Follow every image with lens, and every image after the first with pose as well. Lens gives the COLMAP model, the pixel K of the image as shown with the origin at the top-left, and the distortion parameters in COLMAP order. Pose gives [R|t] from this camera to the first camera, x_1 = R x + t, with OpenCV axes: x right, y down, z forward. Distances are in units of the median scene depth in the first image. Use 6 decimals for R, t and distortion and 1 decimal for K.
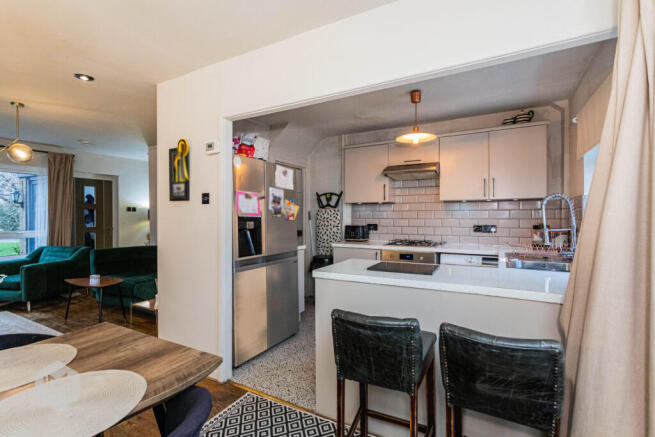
lens RADIAL K [[311.9, 0, 326.2], [0, 311.9, 216.3], [0, 0, 1]] dist [0.002678, 0.000187]
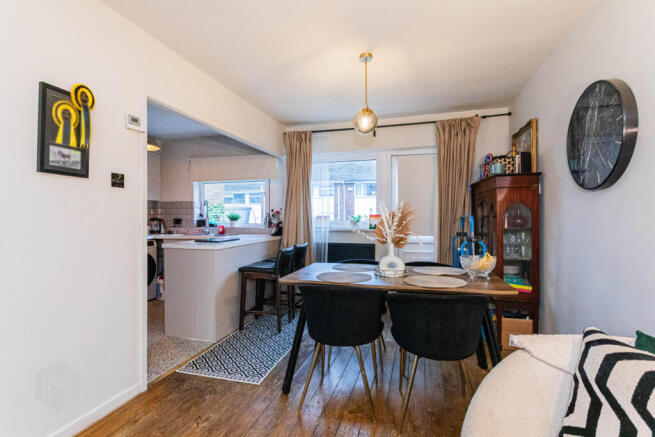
lens RADIAL K [[311.9, 0, 323.5], [0, 311.9, 217.9], [0, 0, 1]] dist [0.002678, 0.000187]
pose [[-0.218539, 0.002213, 0.975826, -1.293674], [0.004213, 0.999990, -0.001324, 0.041506], [-0.975819, 0.003822, -0.218547, 0.684207]]
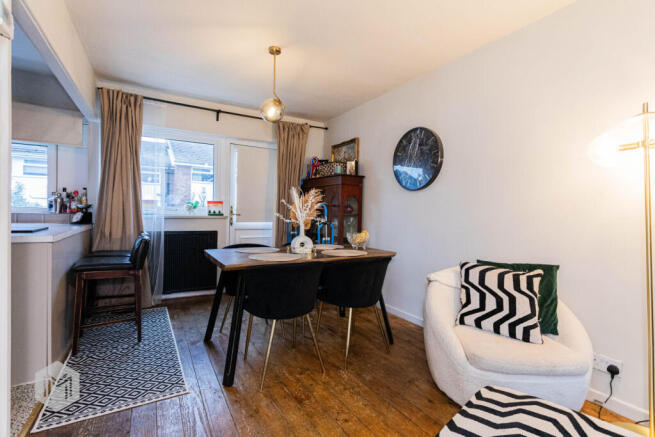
lens RADIAL K [[311.9, 0, 325.8], [0, 311.9, 214.8], [0, 0, 1]] dist [0.002678, 0.000187]
pose [[-0.858033, -0.020898, 0.513170, -1.050230], [-0.018315, 0.999781, 0.010091, 0.068226], [-0.513268, -0.000741, -0.858228, 1.160909]]
